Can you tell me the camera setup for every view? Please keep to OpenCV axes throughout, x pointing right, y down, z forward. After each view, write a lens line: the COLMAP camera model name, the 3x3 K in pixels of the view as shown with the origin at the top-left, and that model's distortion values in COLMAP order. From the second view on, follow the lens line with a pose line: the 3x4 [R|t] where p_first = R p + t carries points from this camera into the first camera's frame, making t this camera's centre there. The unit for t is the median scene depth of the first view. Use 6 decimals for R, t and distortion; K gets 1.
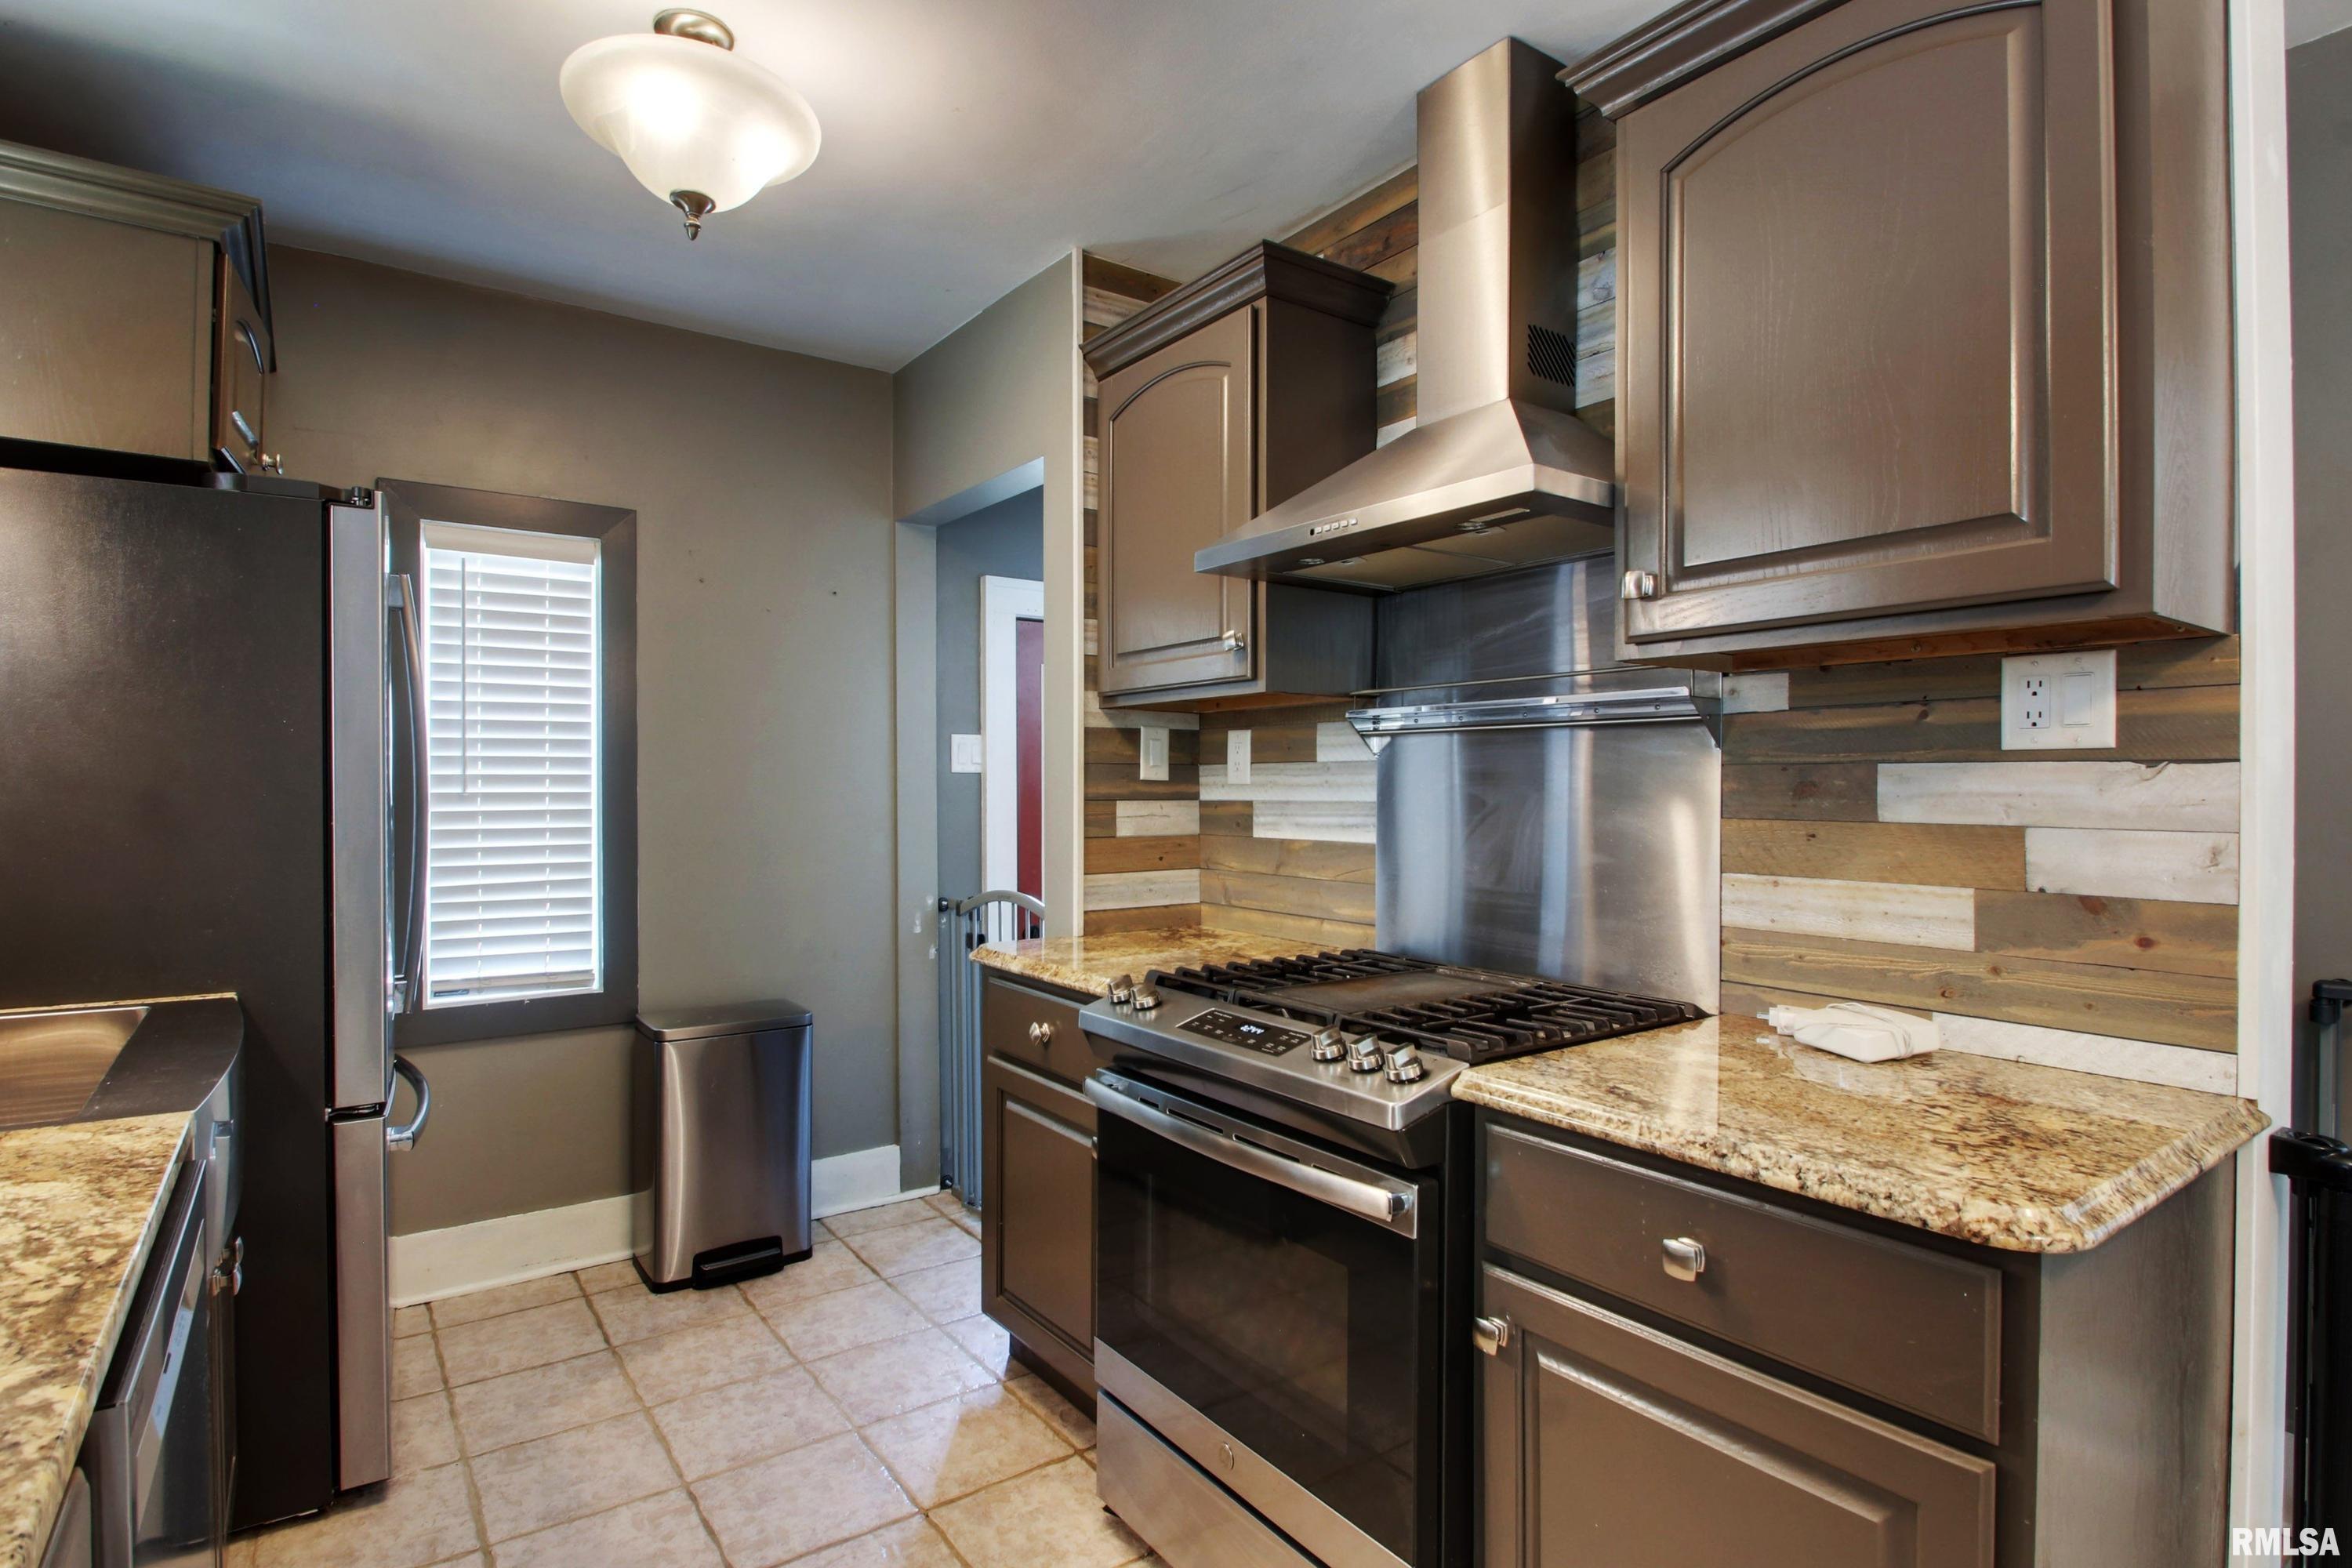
lens RADIAL K [[1188.1, 0, 1109.9], [0, 1188.1, 786.3], [0, 0, 1]] dist [-0.000687, -0.000393]
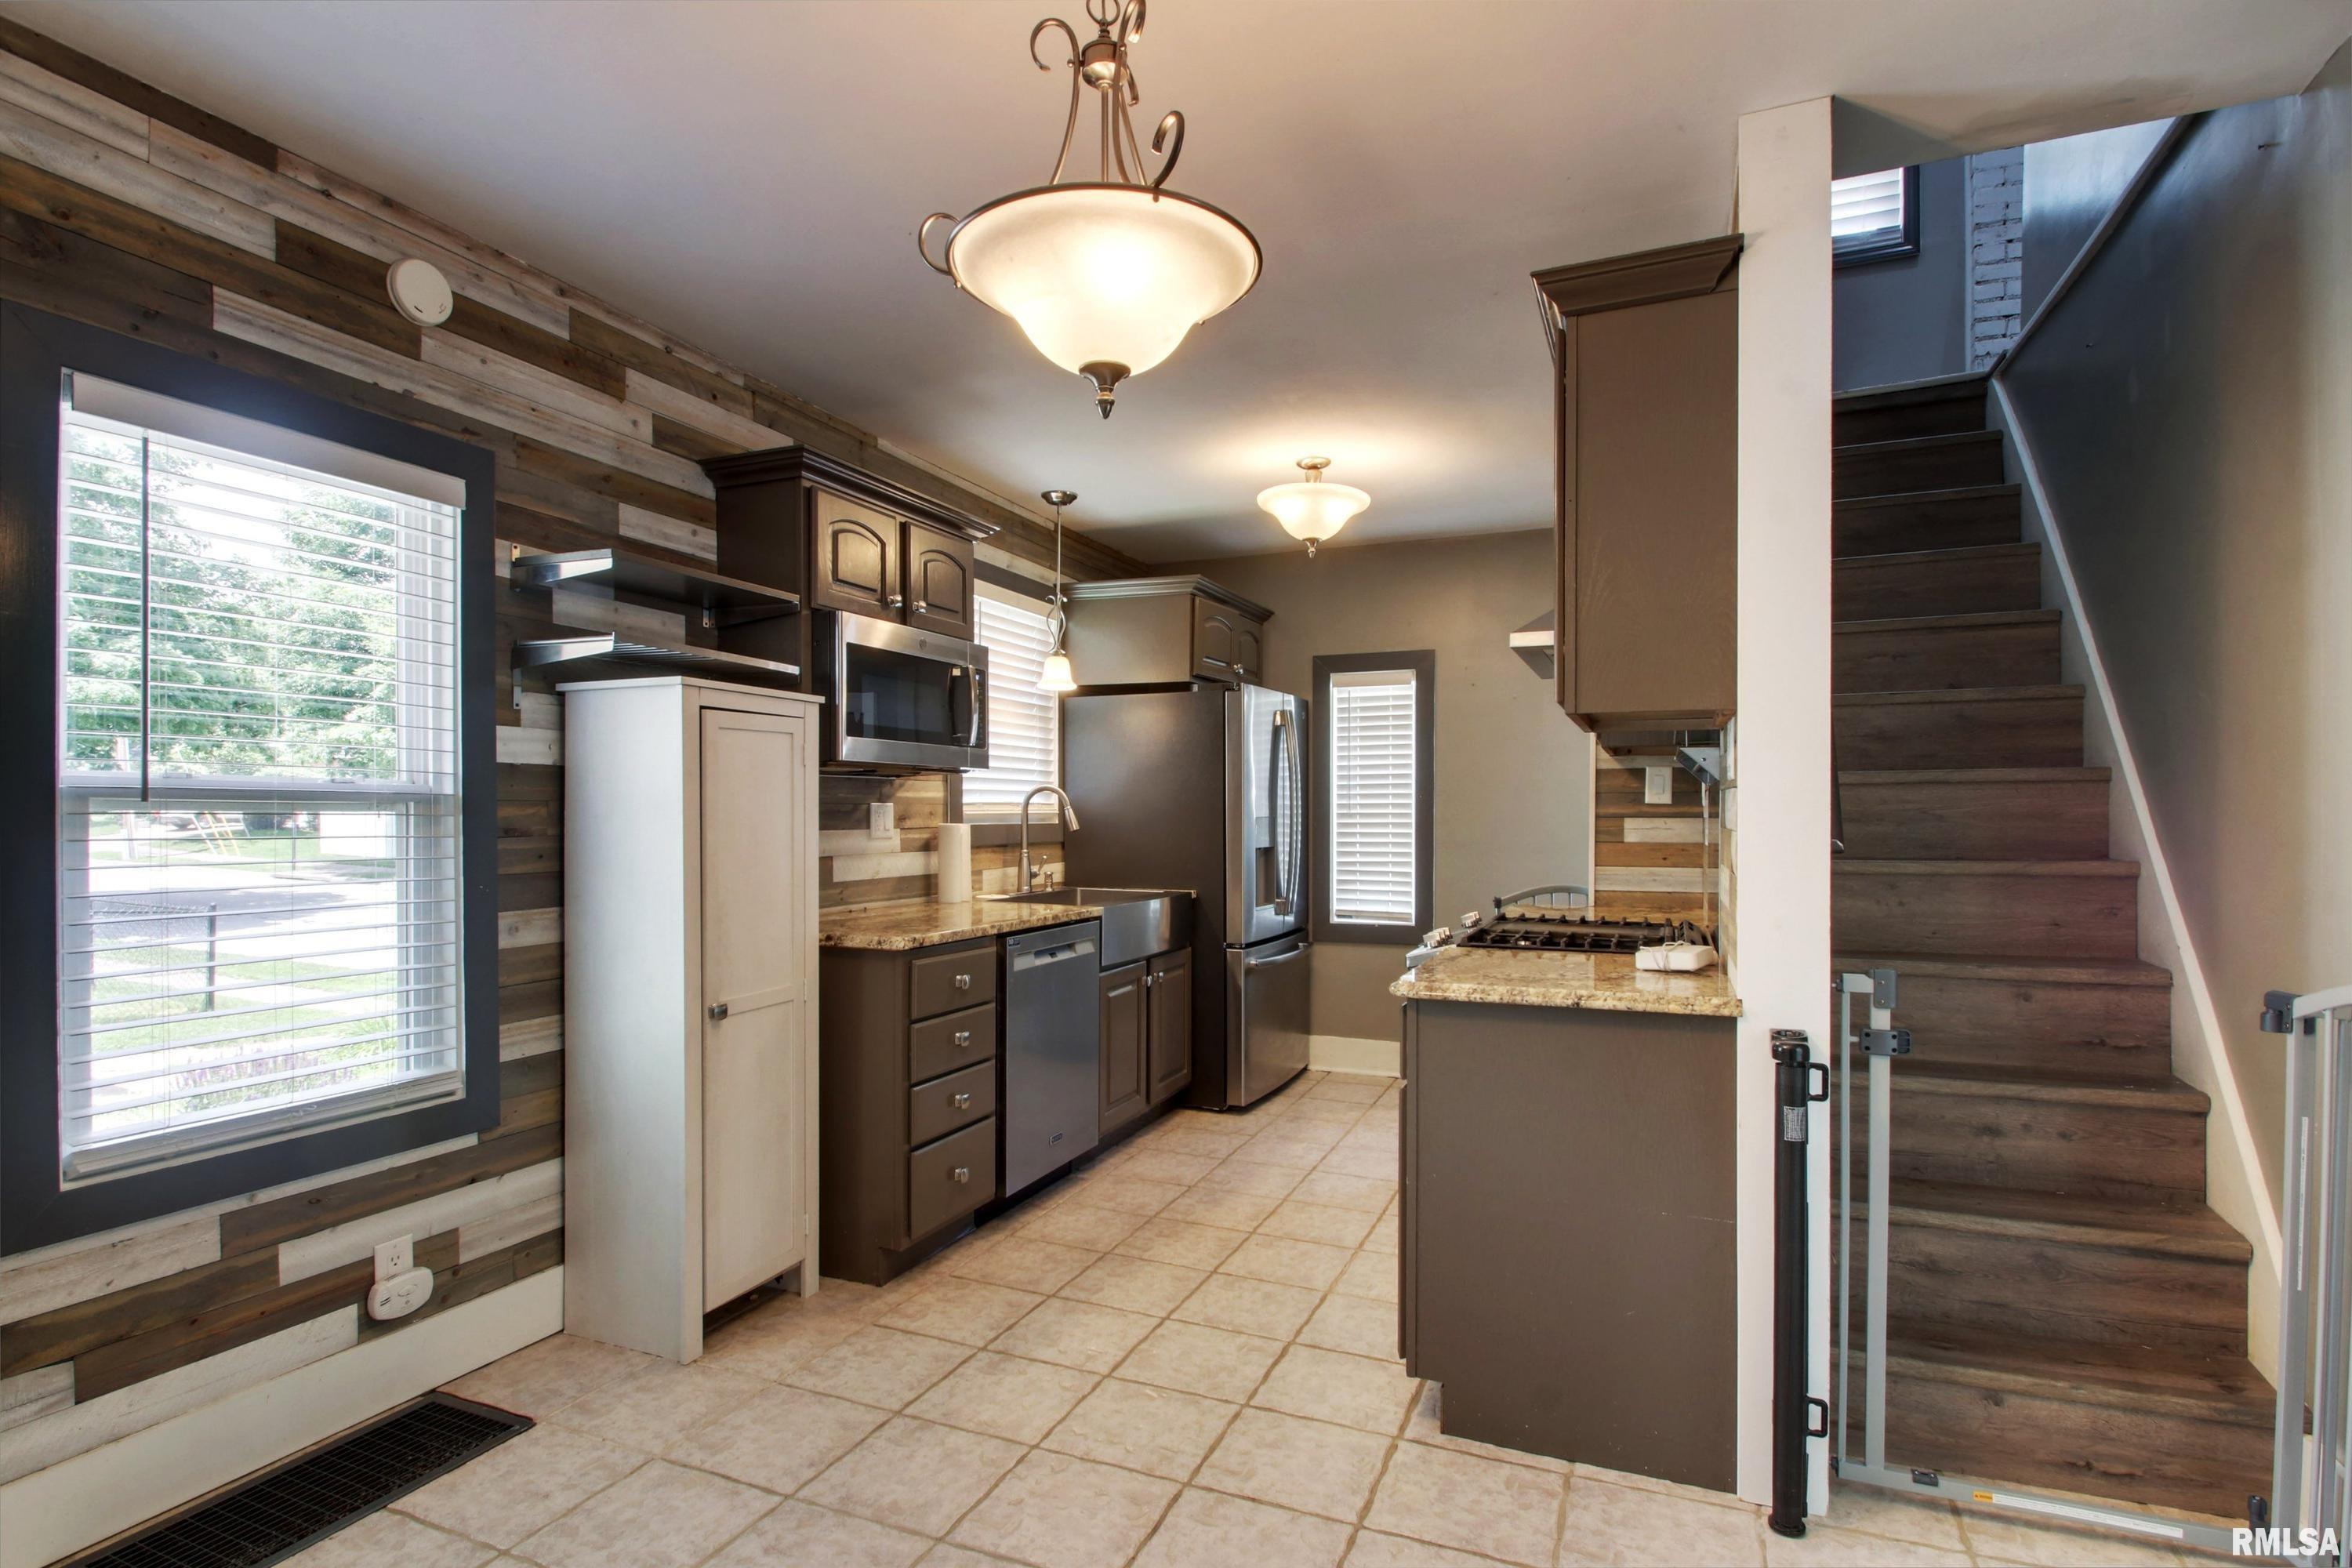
lens RADIAL K [[1214.3, 0, 1167.9], [0, 1214.3, 822.8], [0, 0, 1]] dist [0.002194, -0.016474]
pose [[0.508391, 0.006552, -0.861101, 1.003727], [-0.000880, 0.999974, 0.007089, 0.008052], [0.861126, -0.002846, 0.508384, -0.250195]]
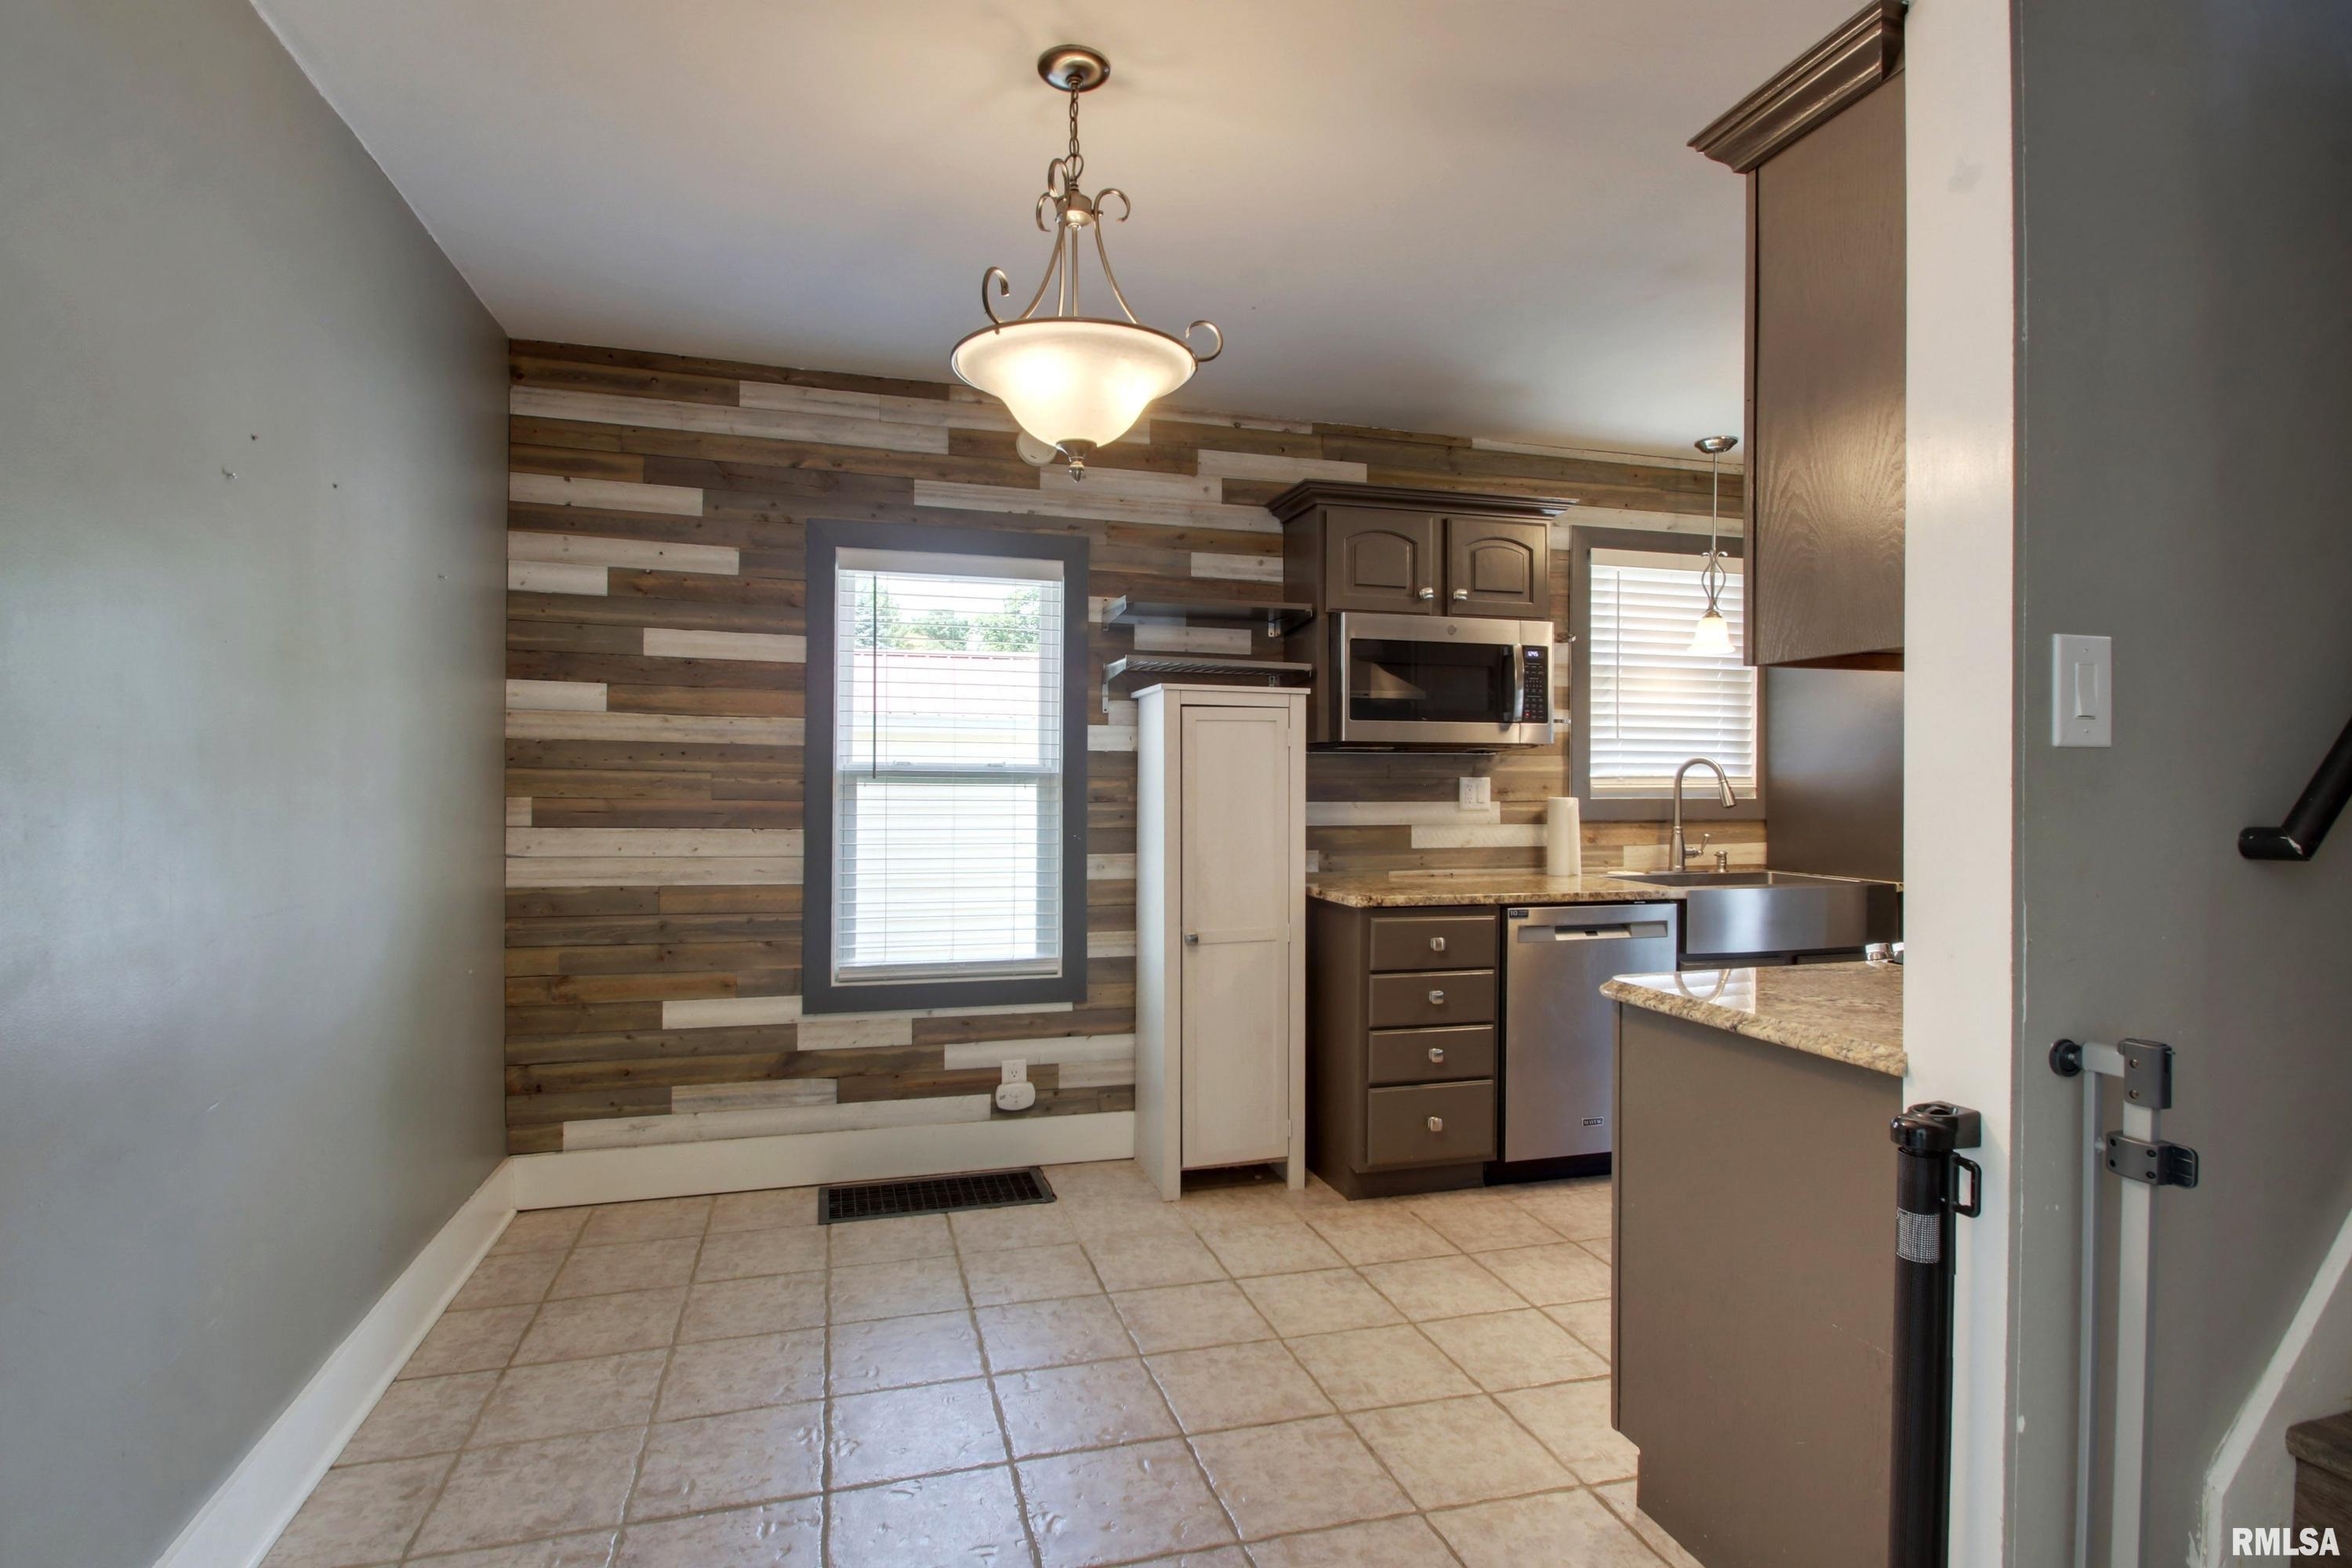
lens RADIAL K [[1188.1, 0, 1109.9], [0, 1188.1, 786.3], [0, 0, 1]] dist [-0.000687, -0.000393]
pose [[-0.382612, 0.000509, -0.923909, 1.168588], [-0.004572, 0.999987, 0.002445, 0.004833], [0.923898, 0.005160, -0.382605, 0.355513]]
